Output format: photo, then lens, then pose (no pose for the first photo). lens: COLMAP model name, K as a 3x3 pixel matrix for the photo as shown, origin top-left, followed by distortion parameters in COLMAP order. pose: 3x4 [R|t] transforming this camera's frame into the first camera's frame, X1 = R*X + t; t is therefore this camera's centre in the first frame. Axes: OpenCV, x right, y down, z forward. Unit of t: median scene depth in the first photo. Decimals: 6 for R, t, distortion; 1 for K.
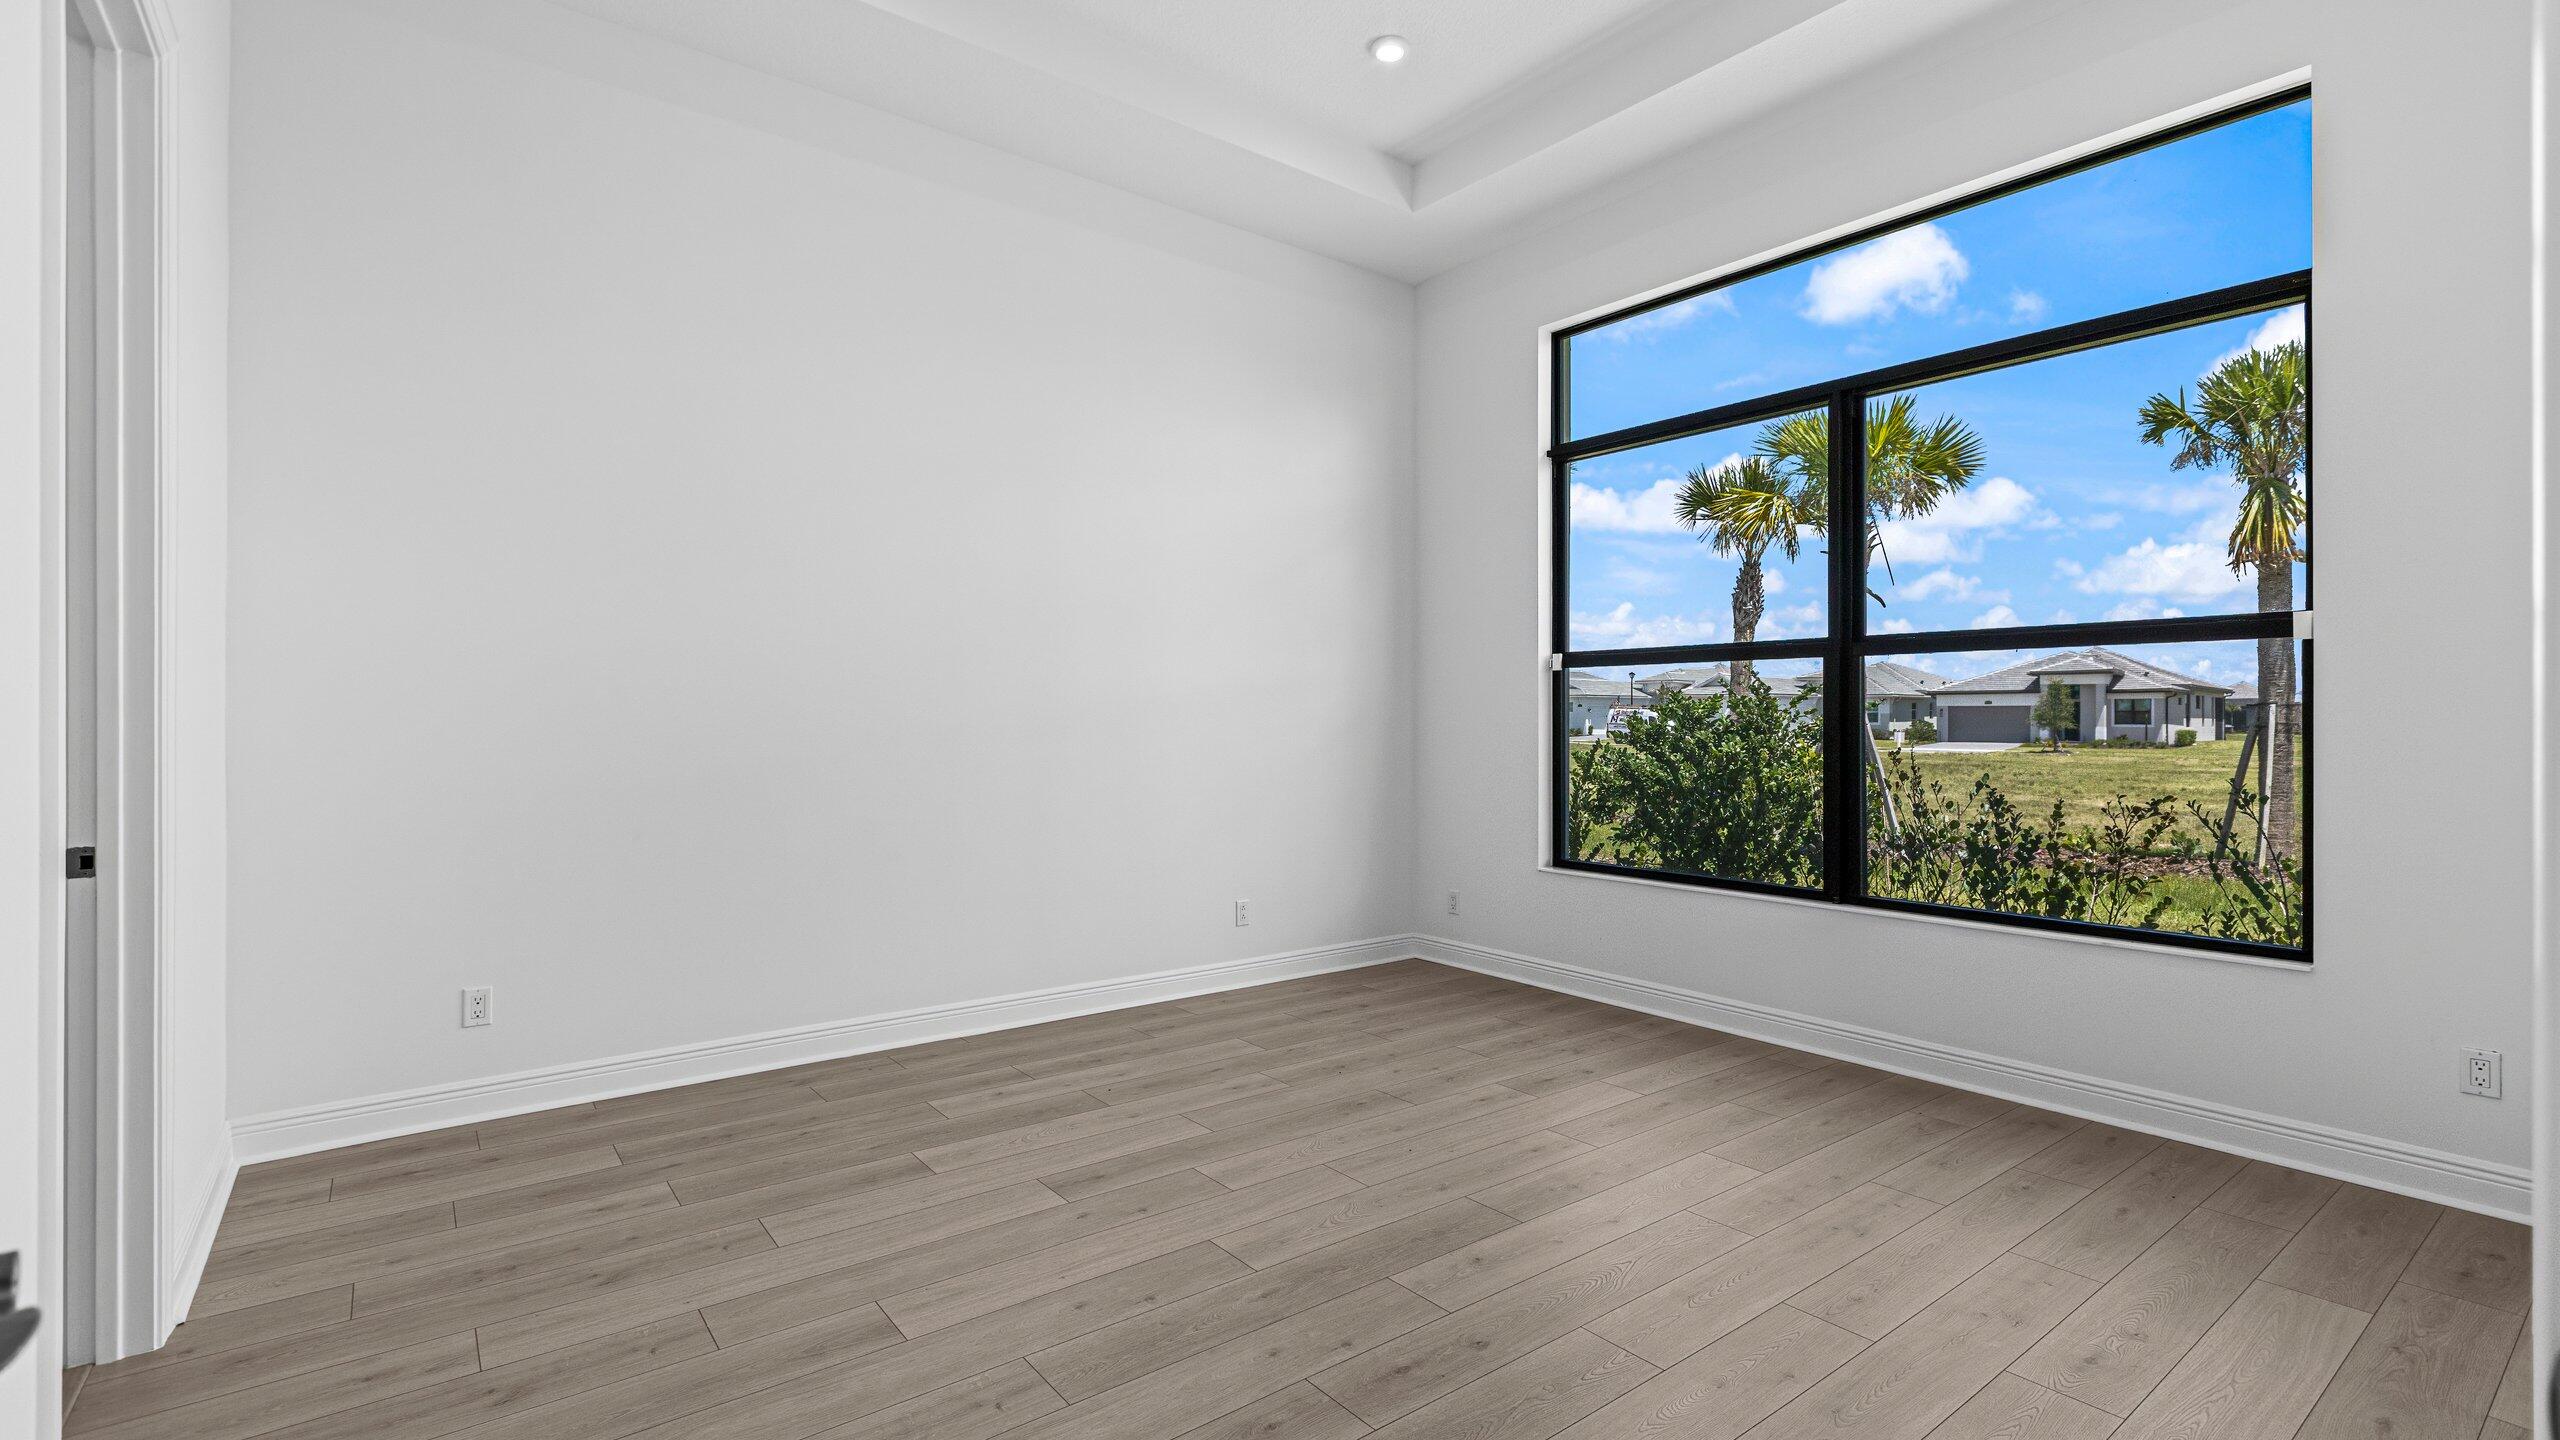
lens RADIAL K [[1139.8, 0, 1280.0], [0, 1139.8, 720.0], [0, 0, 1]] dist [0.000134, -0.000294]
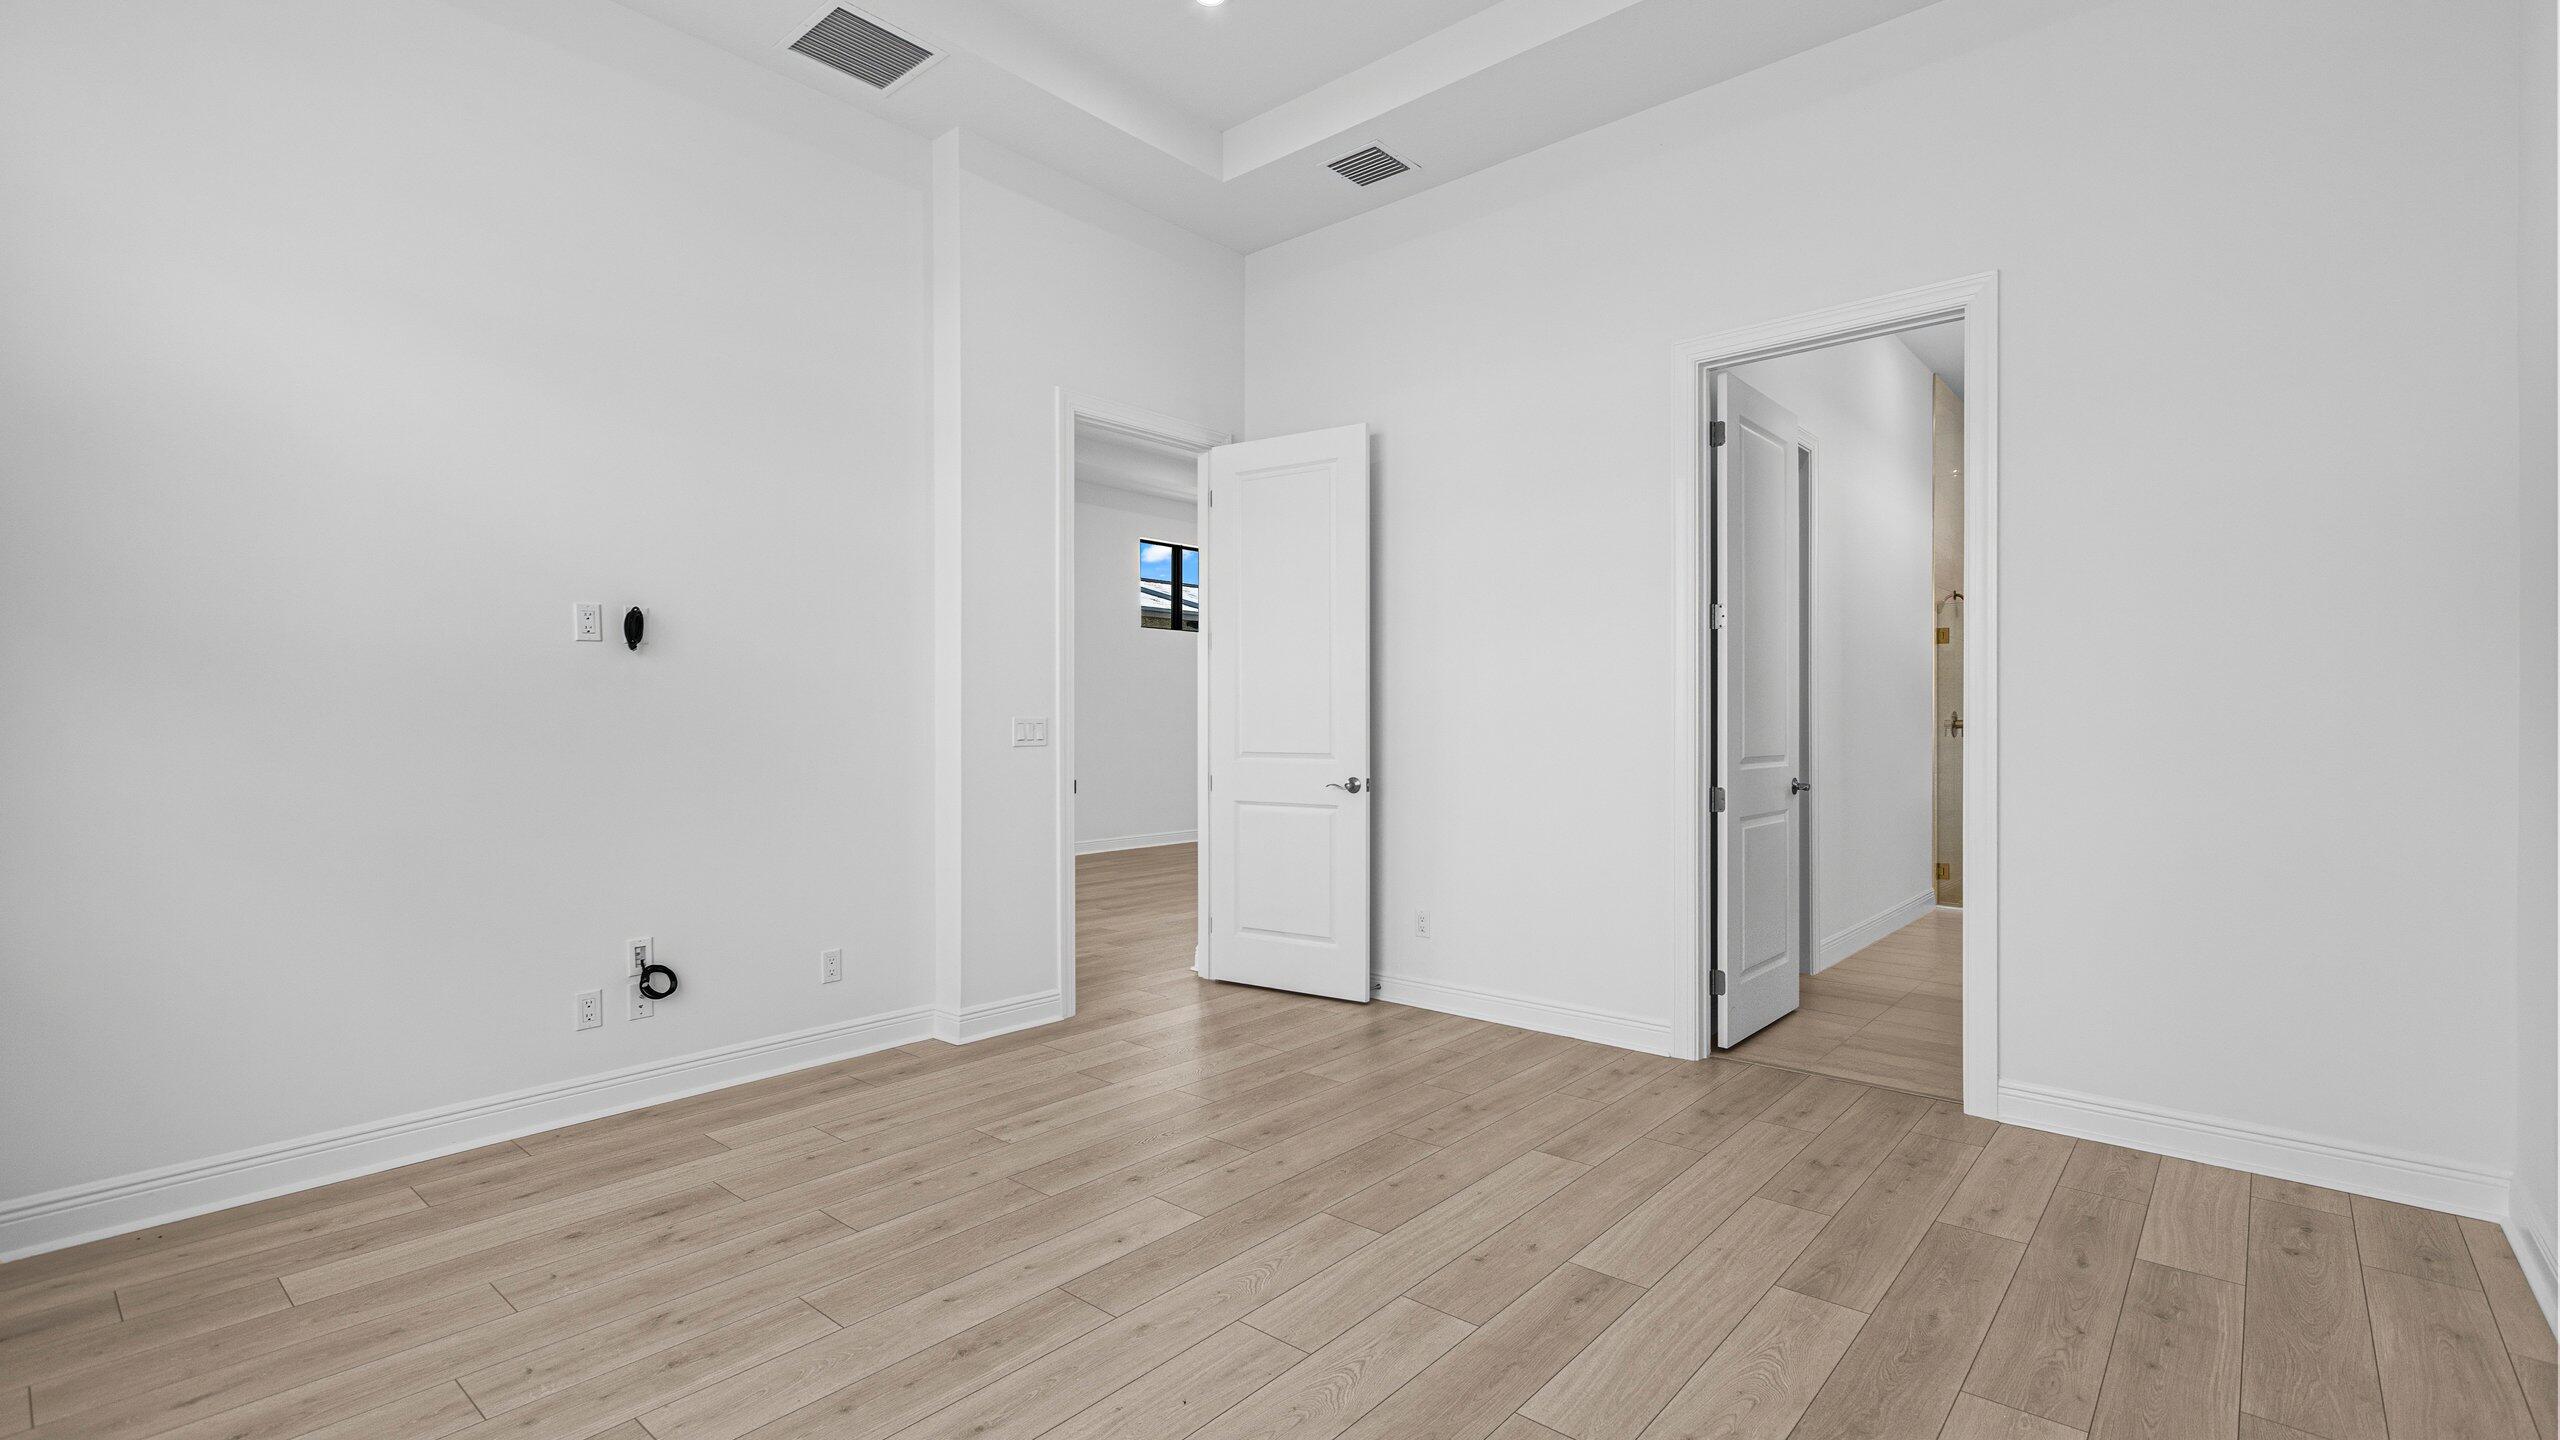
lens RADIAL K [[1139.8, 0, 1280.0], [0, 1139.8, 720.0], [0, 0, 1]] dist [0.000134, -0.000294]
pose [[-0.980929, -0.000855, -0.194364, 0.221557], [-0.000847, 1.000000, -0.000124, 0.001240], [0.194364, 0.000043, -0.980929, 1.948288]]
